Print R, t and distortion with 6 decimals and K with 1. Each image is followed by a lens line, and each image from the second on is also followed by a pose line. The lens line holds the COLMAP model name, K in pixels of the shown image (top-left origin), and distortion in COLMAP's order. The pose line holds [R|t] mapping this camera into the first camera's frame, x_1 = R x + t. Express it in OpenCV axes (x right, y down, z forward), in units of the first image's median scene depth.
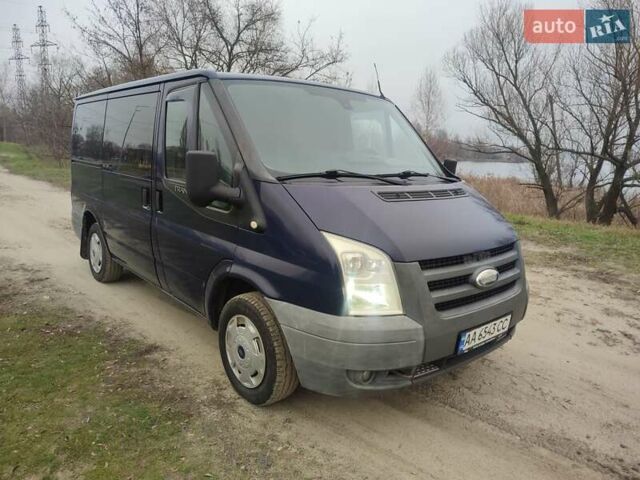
lens RADIAL K [[476.9, 0, 320.0], [0, 476.9, 240.0], [0, 0, 1]] dist [0.023265, -0.006430]
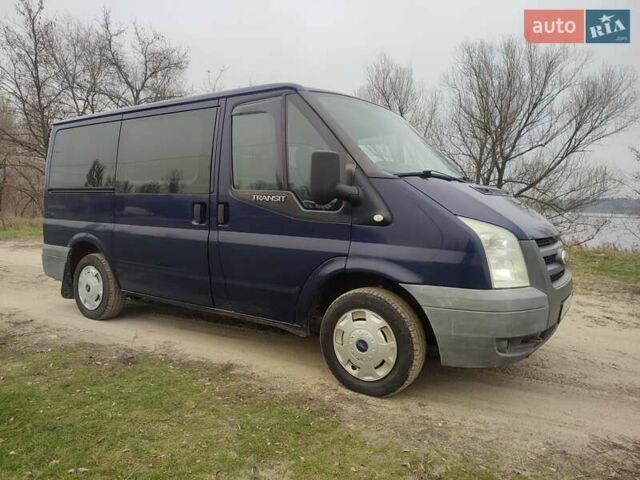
lens RADIAL K [[476.9, 0, 320.0], [0, 476.9, 240.0], [0, 0, 1]] dist [0.023265, -0.006430]
pose [[0.963259, -0.041933, 0.265282, -0.522083], [0.071167, 0.992280, -0.101562, 0.109572], [-0.258975, 0.116710, 0.958807, 0.019132]]
